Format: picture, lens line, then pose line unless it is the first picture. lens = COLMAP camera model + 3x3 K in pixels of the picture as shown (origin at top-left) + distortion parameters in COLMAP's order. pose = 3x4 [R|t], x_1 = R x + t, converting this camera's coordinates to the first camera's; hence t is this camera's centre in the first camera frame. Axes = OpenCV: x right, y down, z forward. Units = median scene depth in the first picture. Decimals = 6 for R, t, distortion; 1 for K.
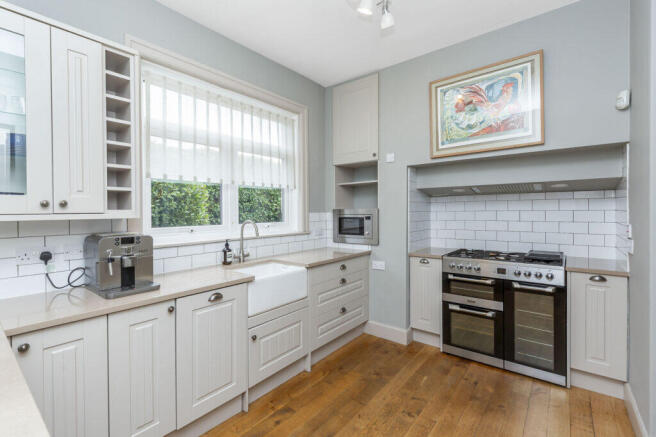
lens RADIAL K [[293.2, 0, 323.1], [0, 293.2, 212.6], [0, 0, 1]] dist [-0.000019, -0.000020]
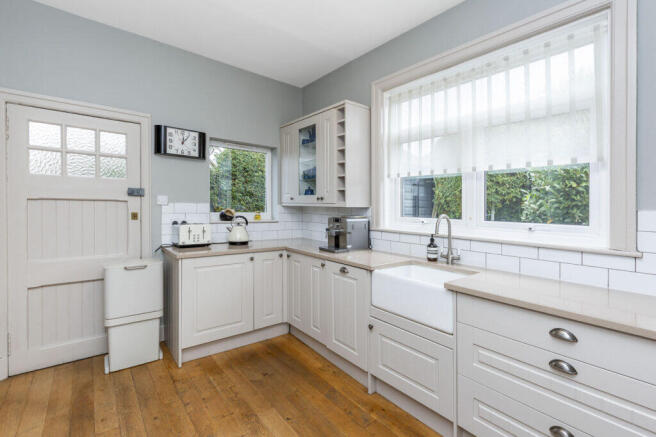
lens RADIAL K [[301.9, 0, 327.6], [0, 301.9, 200.7], [0, 0, 1]] dist [0.026678, 0.000071]
pose [[-0.202460, 0.001197, -0.979290, 0.668356], [-0.012974, 0.999908, 0.003904, -0.014056], [0.979205, 0.013496, -0.202426, 0.845885]]
